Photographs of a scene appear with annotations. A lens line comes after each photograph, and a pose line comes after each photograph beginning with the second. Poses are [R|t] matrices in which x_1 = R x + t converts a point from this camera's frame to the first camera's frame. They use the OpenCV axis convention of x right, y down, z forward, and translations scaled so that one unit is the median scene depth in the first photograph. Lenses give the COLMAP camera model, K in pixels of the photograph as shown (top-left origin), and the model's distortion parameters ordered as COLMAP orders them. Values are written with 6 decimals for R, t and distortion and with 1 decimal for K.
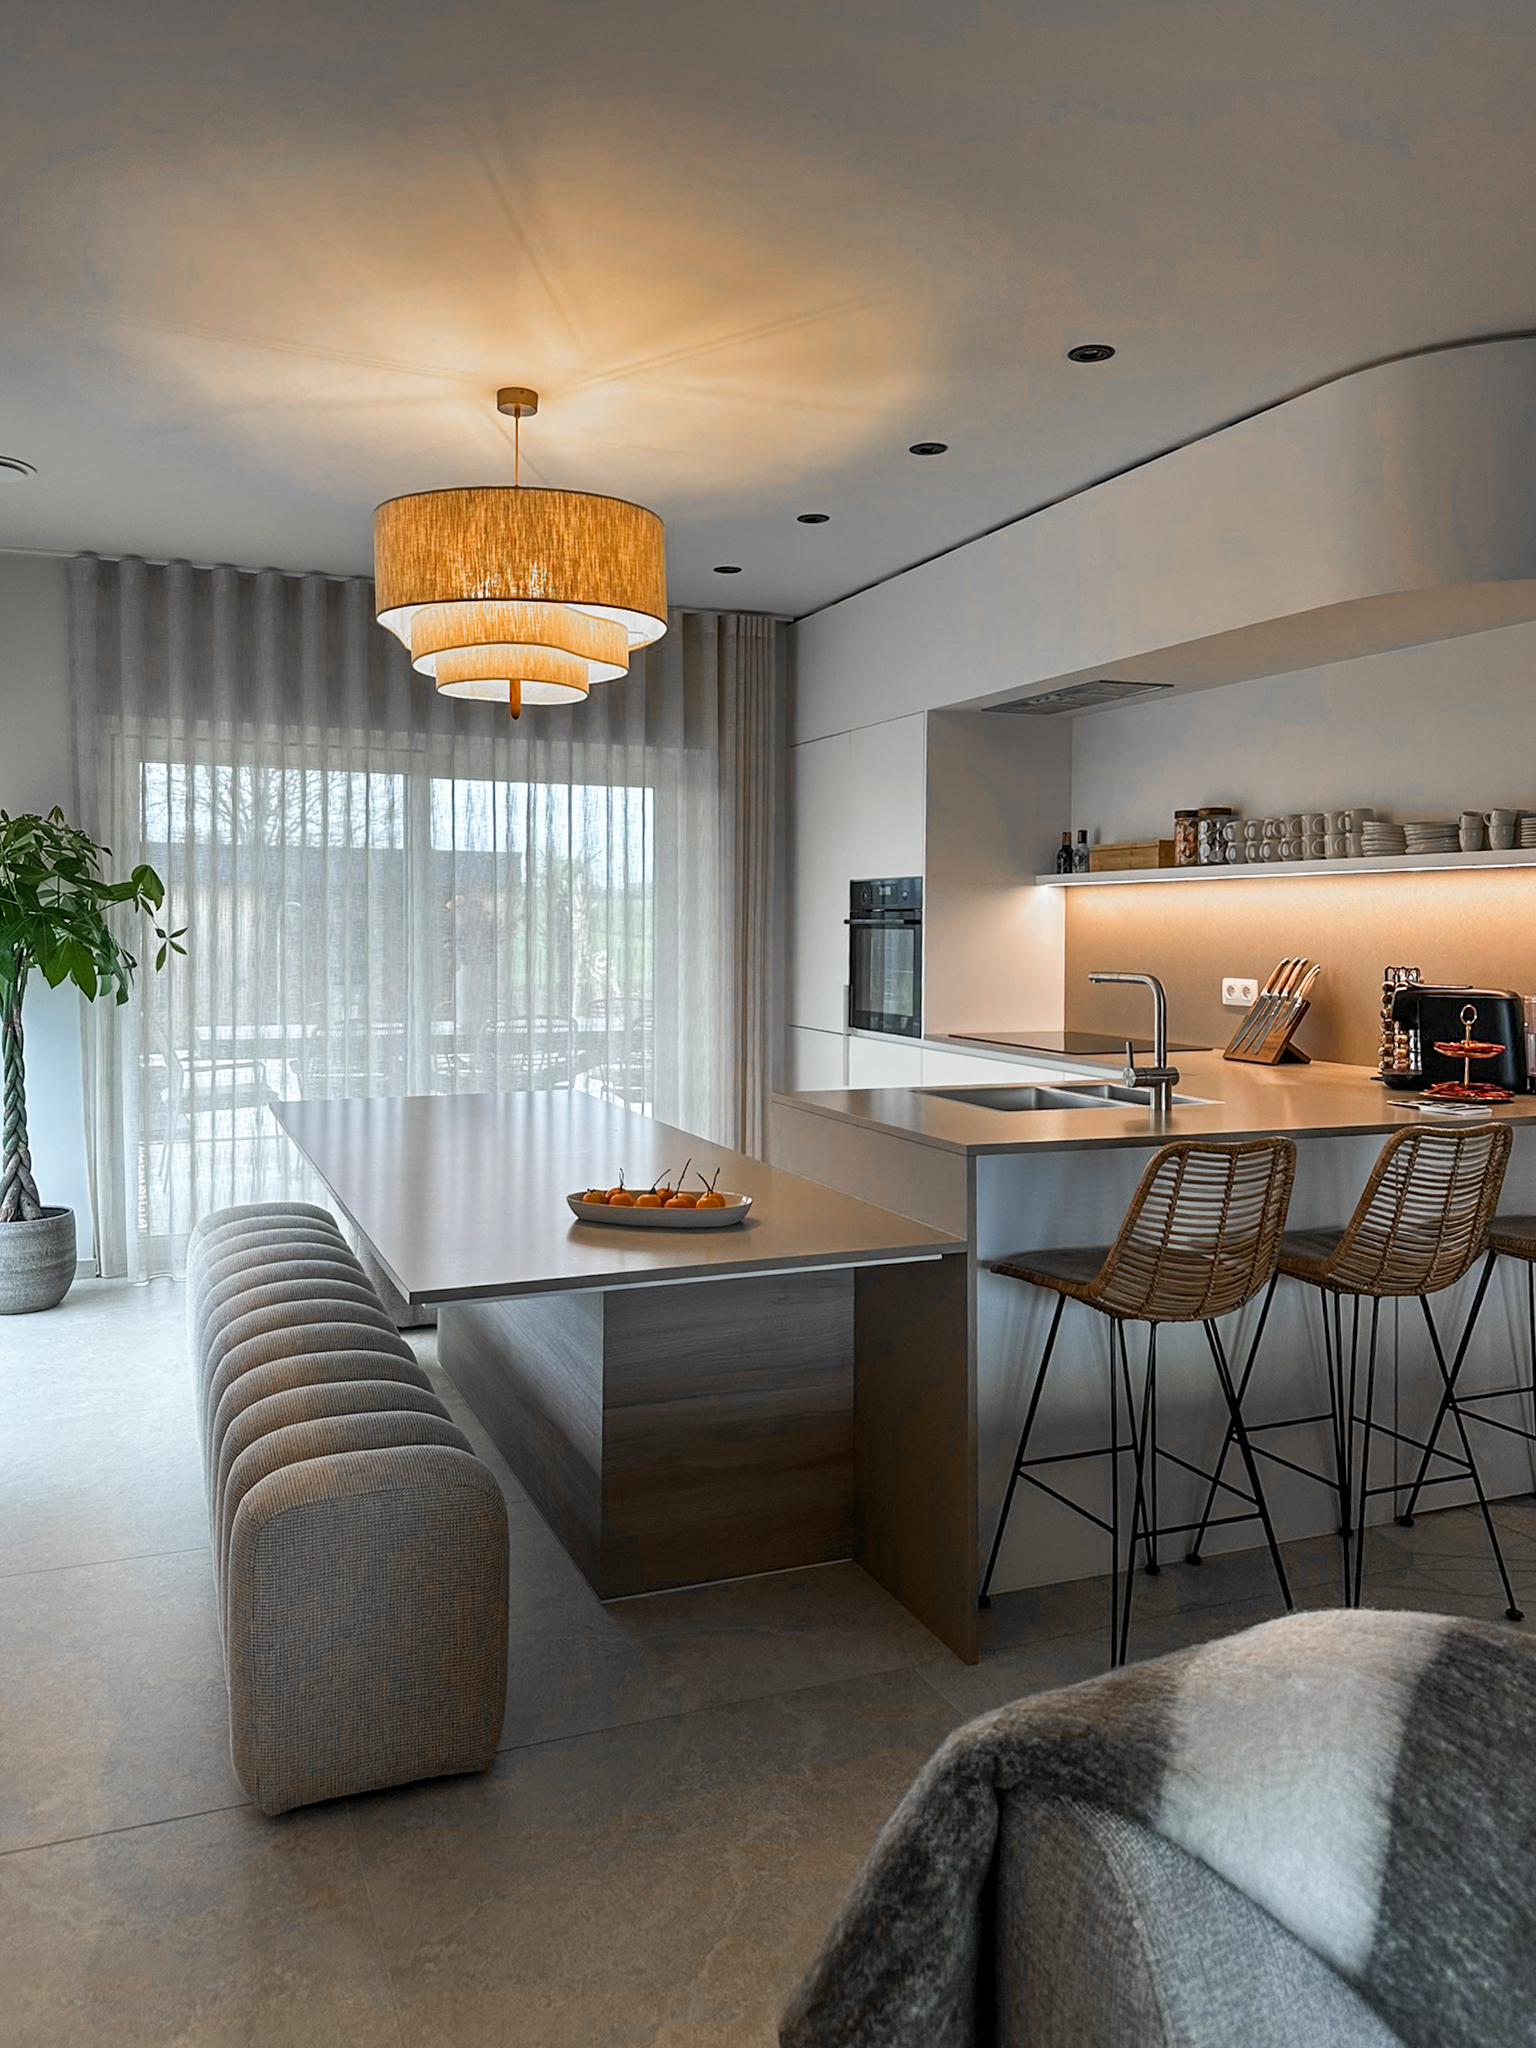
lens RADIAL K [[1481.7, 0, 681.0], [0, 1481.7, 927.2], [0, 0, 1]] dist [0.055098, -0.007439]
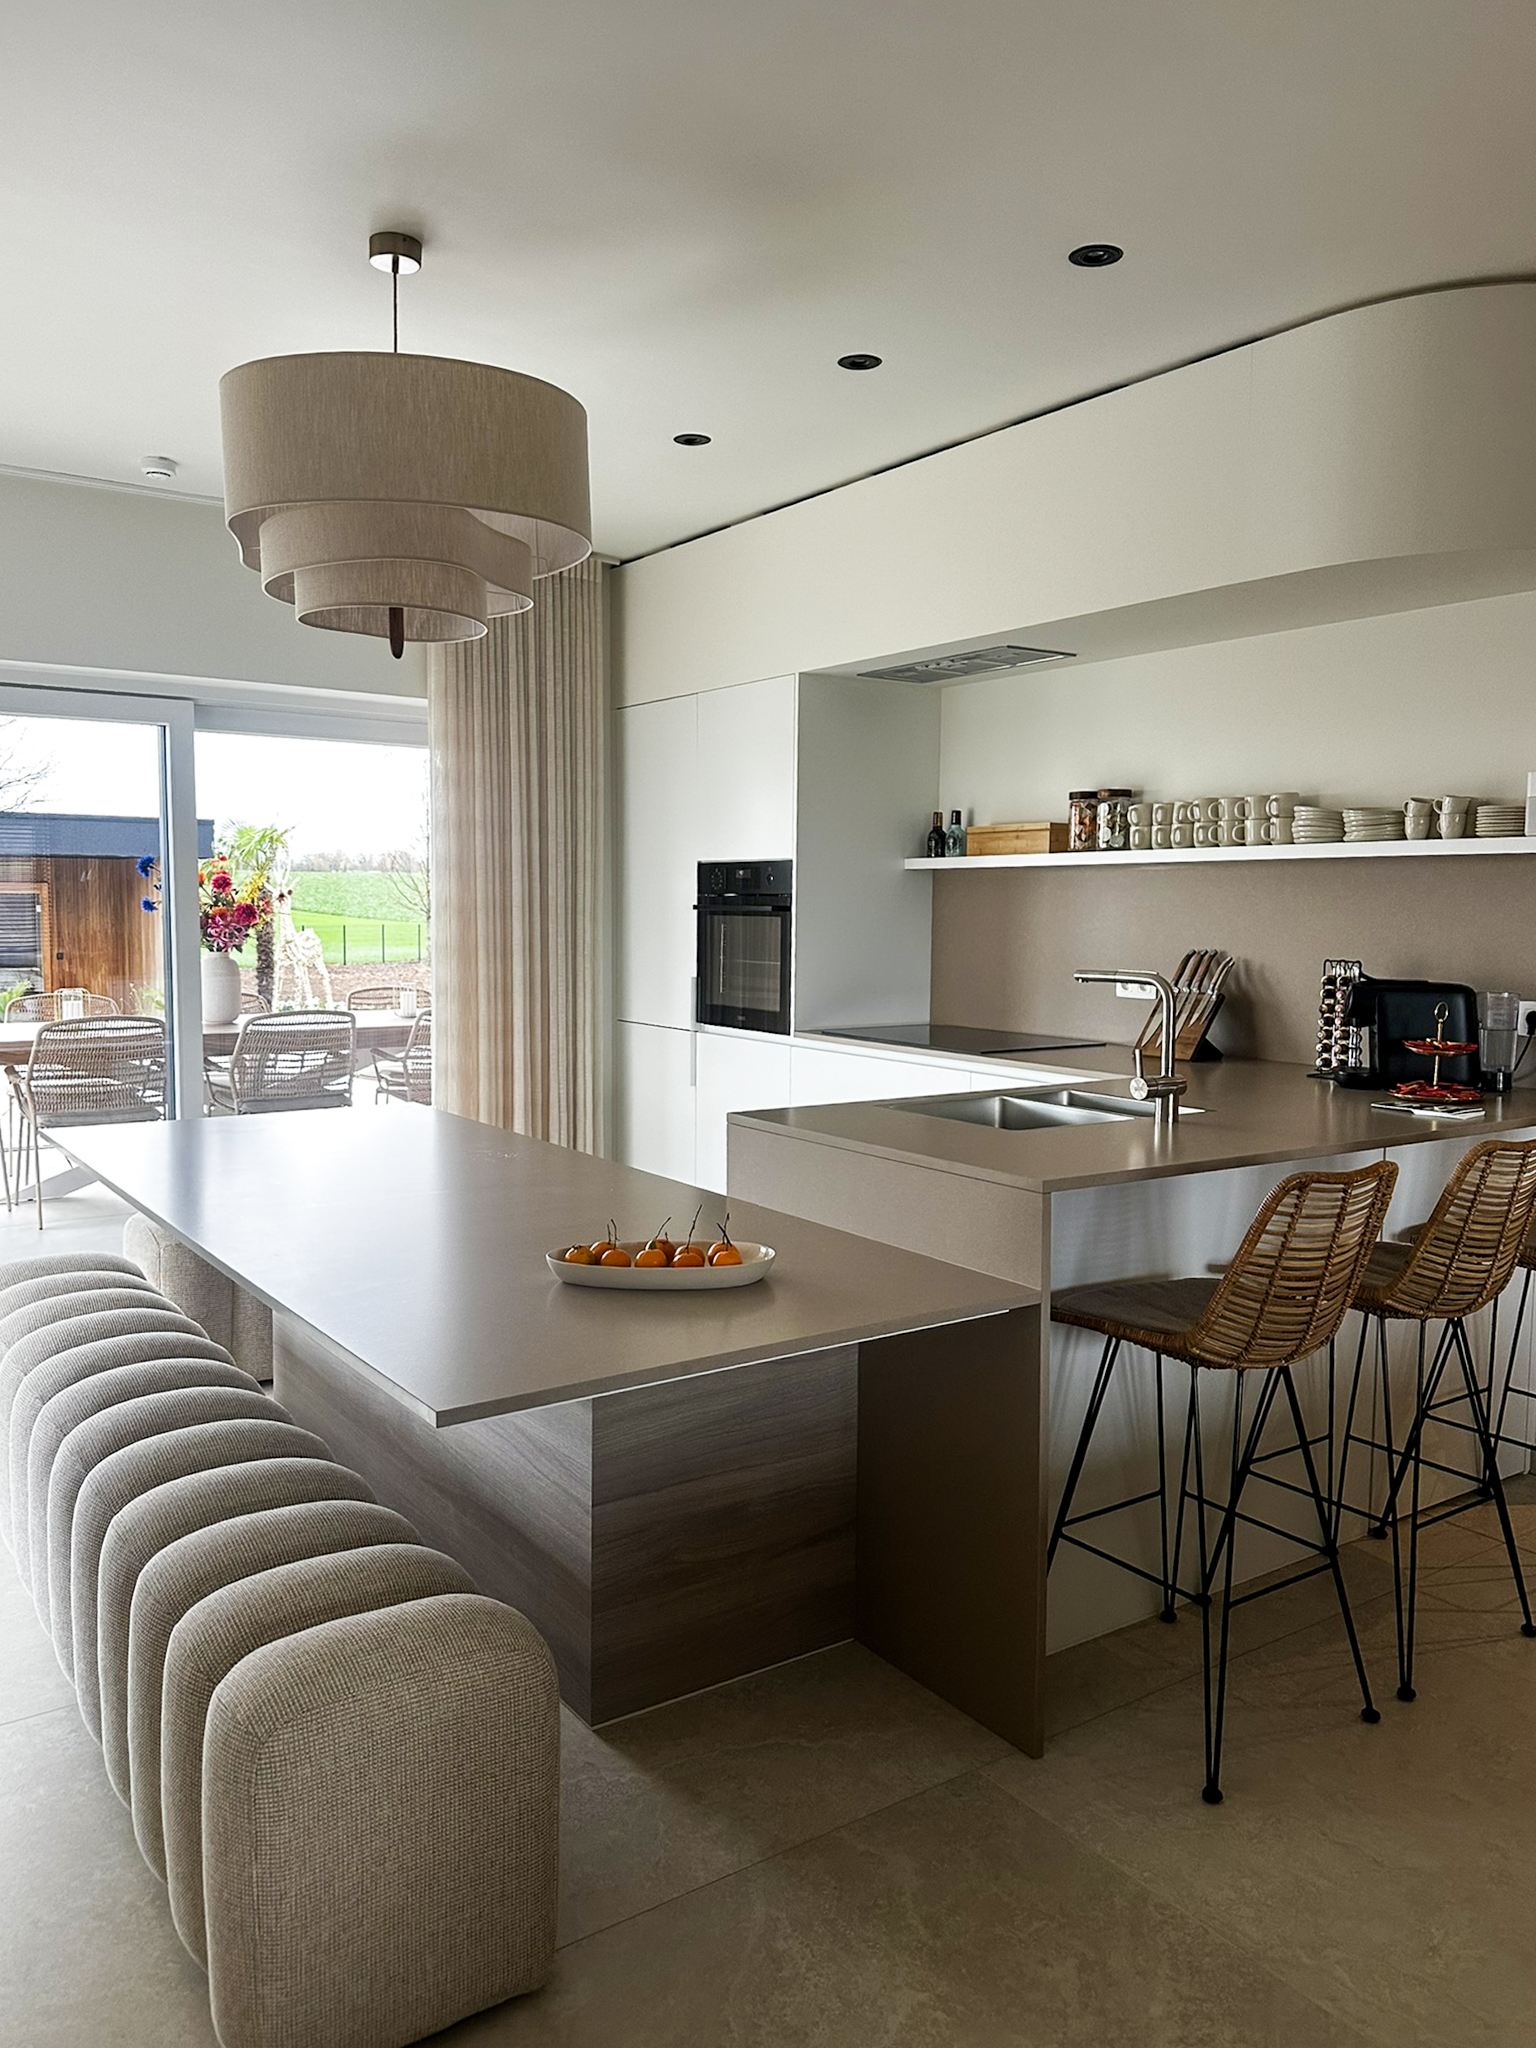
lens RADIAL K [[1509.1, 0, 711.7], [0, 1509.1, 1028.5], [0, 0, 1]] dist [0.074708, -0.060218]
pose [[0.973043, -0.016231, 0.230054, -0.133597], [-0.002727, 0.996641, 0.081853, -0.008499], [-0.230609, -0.080274, 0.969730, 0.138441]]
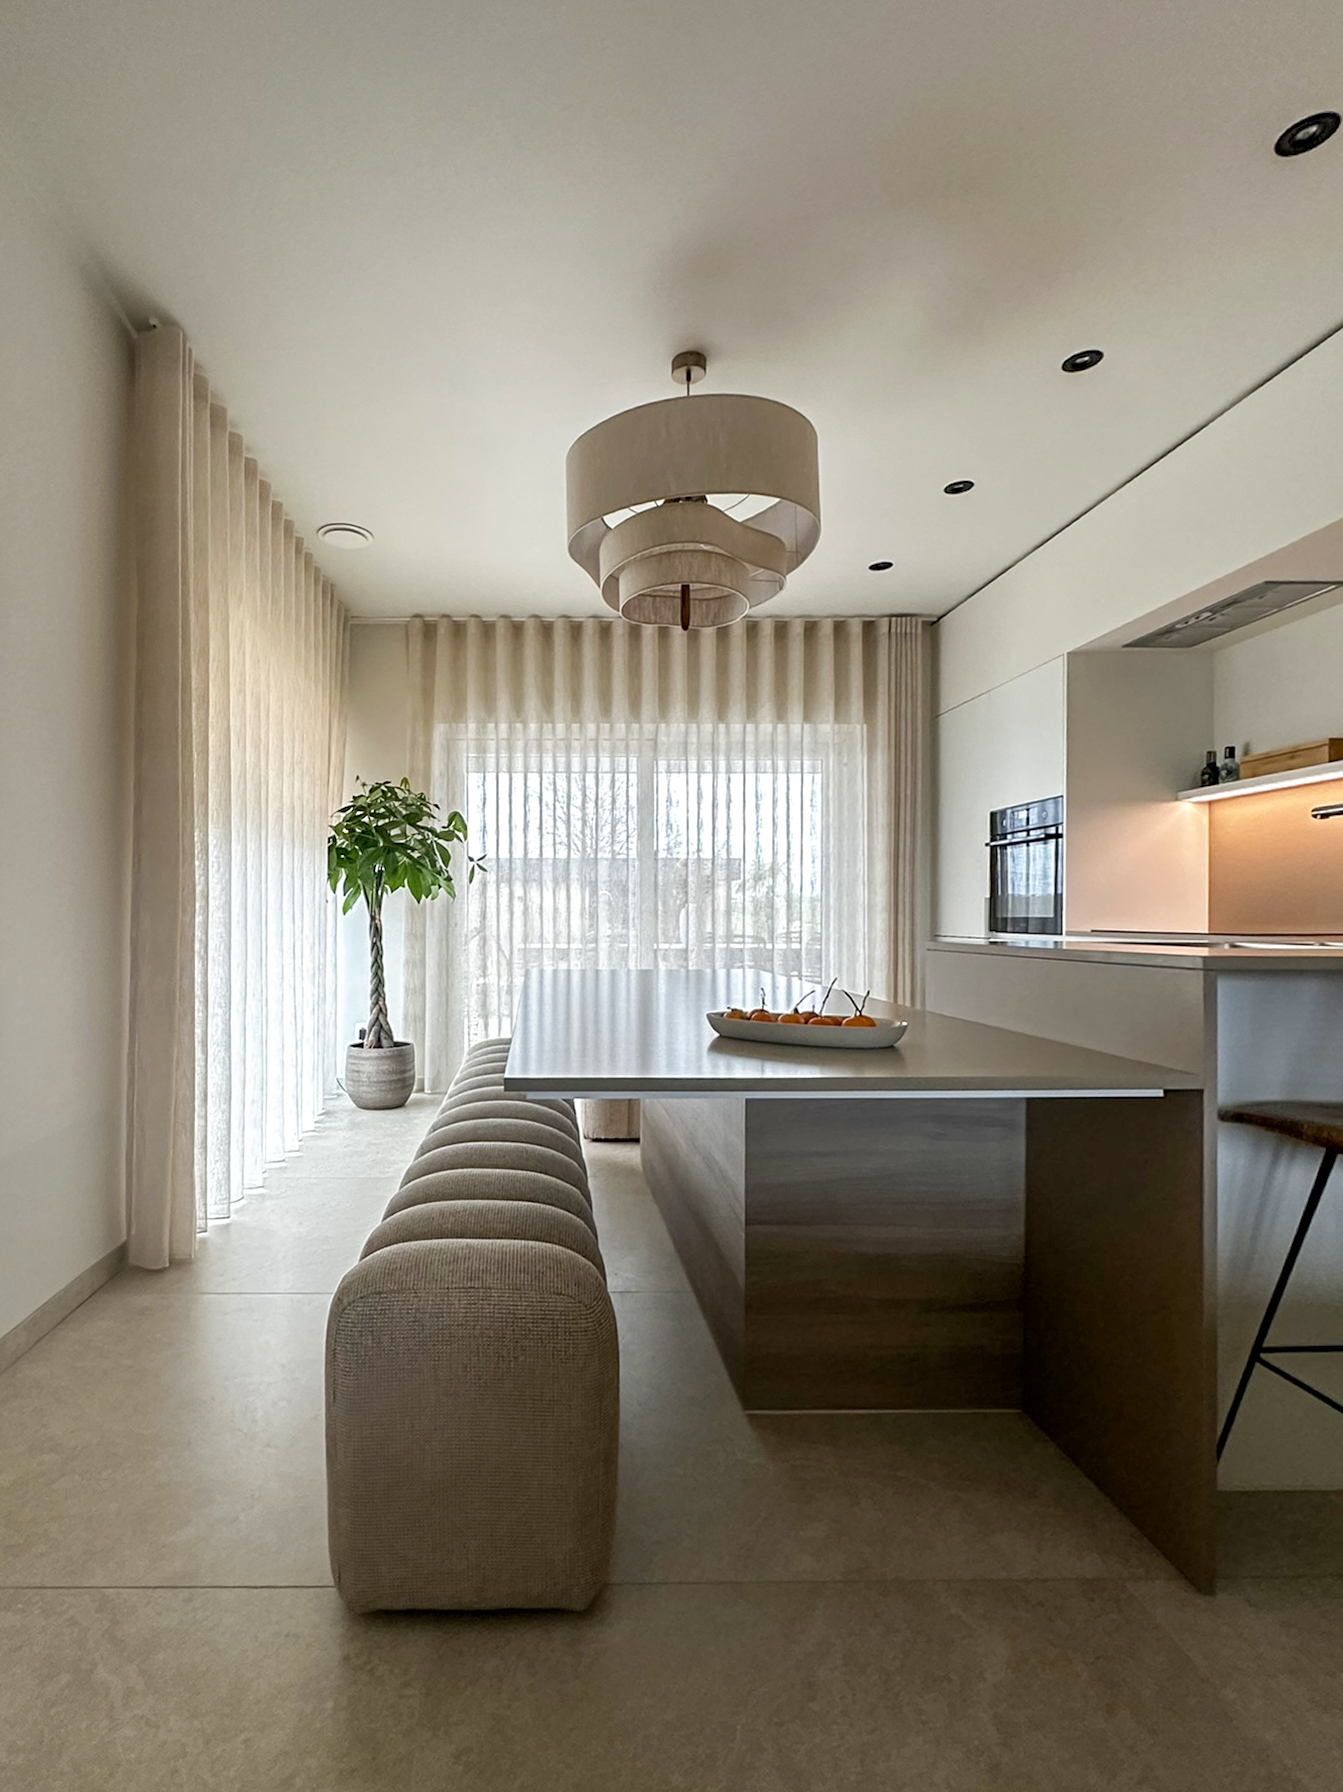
lens RADIAL K [[857.0, 0, 532.2], [0, 857.0, 920.3], [0, 0, 1]] dist [0.002305, 0.000930]
pose [[0.936489, -0.002678, -0.350687, 0.012211], [0.000392, 0.999978, -0.006590, 0.089767], [0.350697, 0.006034, 0.936469, 0.301273]]
